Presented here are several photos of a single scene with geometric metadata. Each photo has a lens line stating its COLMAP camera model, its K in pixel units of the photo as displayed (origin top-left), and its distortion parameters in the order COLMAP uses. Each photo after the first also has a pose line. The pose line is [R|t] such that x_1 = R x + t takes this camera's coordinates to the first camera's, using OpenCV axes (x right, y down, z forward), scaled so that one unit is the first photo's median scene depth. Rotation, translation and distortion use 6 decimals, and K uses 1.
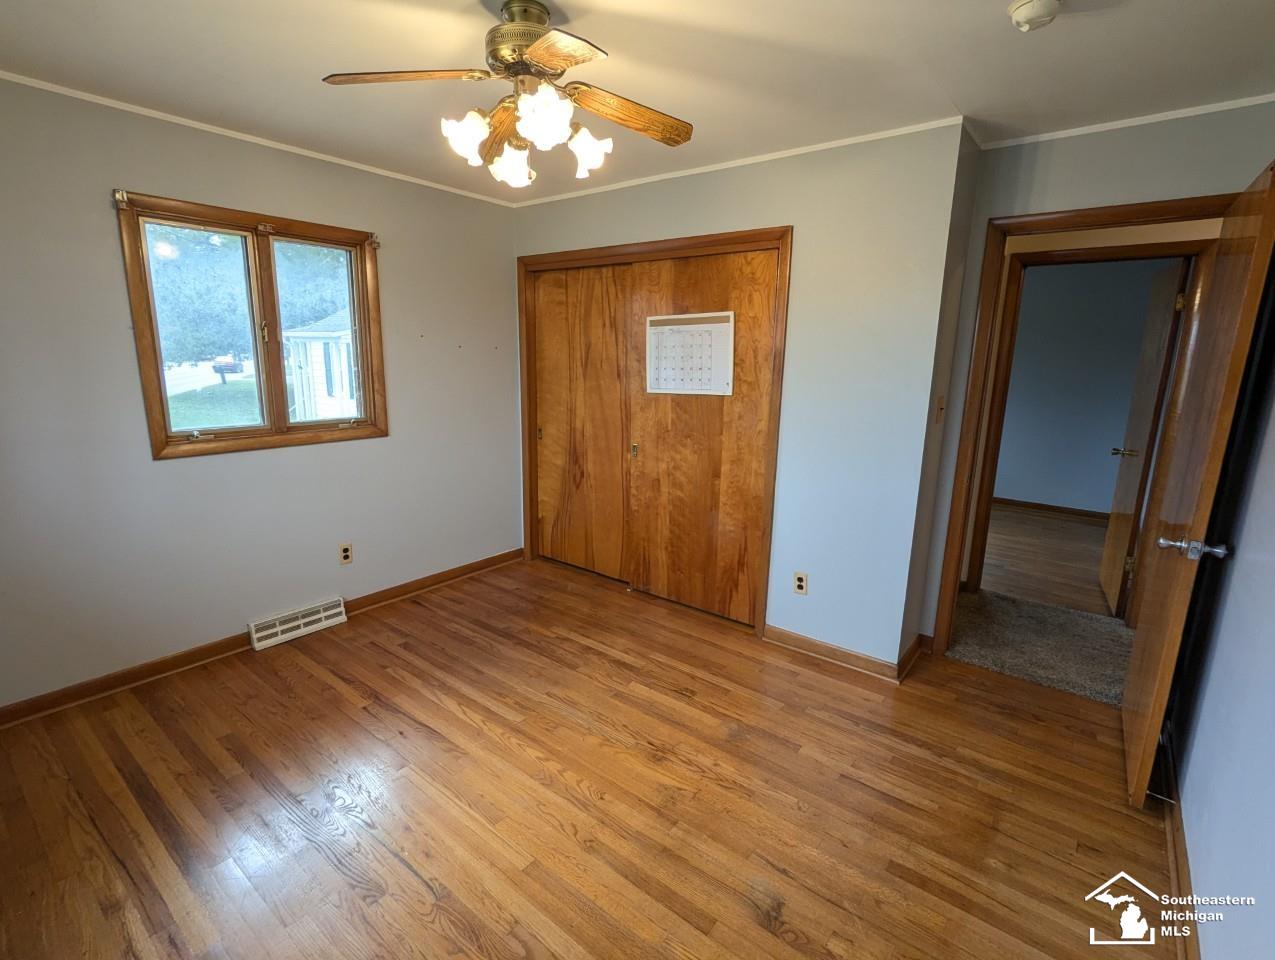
lens RADIAL K [[600.3, 0, 648.3], [0, 600.3, 474.6], [0, 0, 1]] dist [0.004105, 0.000032]
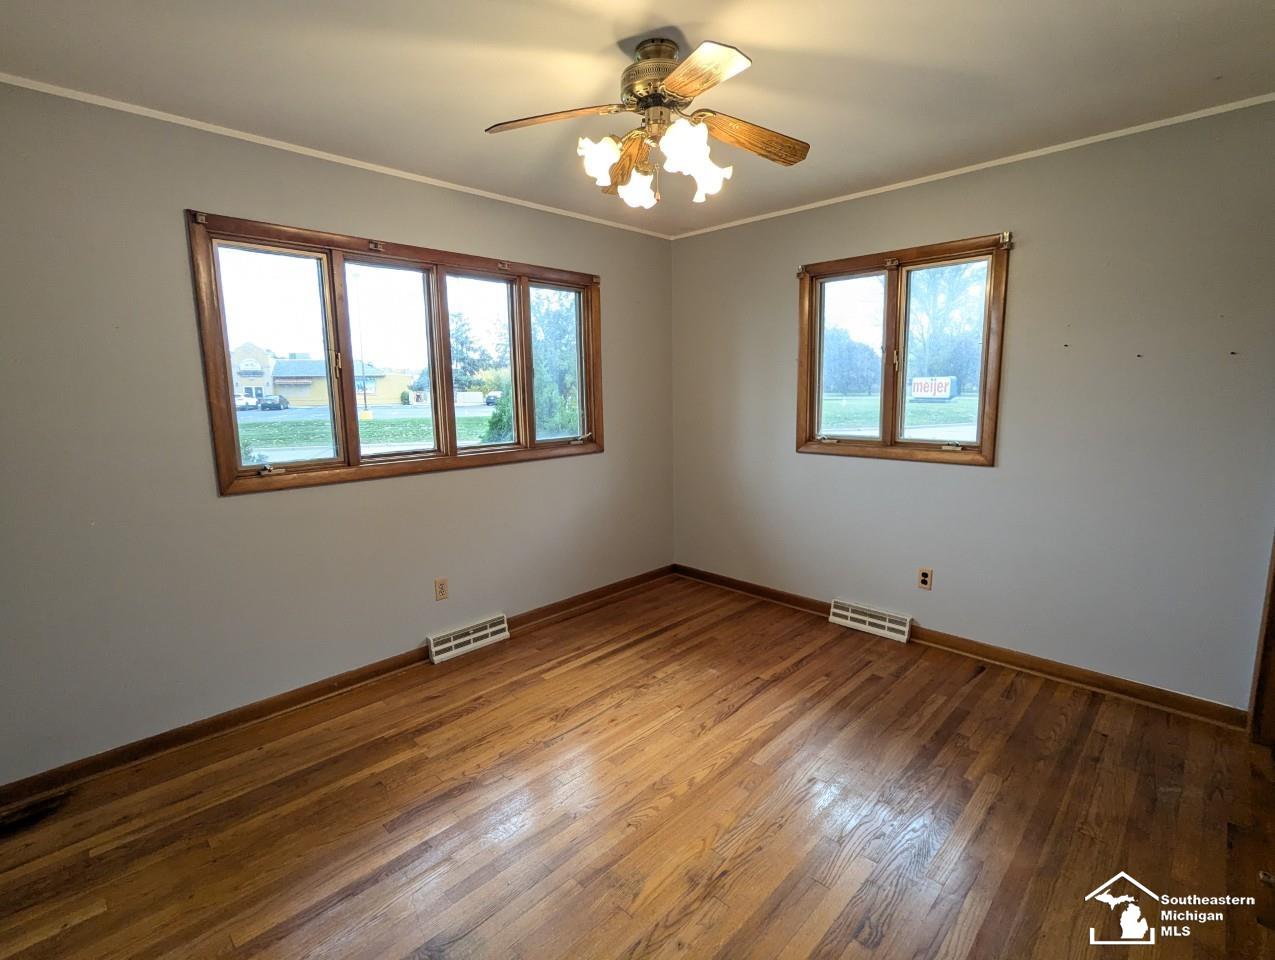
lens RADIAL K [[600.3, 0, 637.9], [0, 600.3, 478.0], [0, 0, 1]] dist [0.004105, 0.000032]
pose [[-0.107182, 0.135834, -0.984917, 0.515188], [-0.184394, 0.970722, 0.153943, -0.096595], [0.976991, 0.198113, -0.078997, 0.639289]]
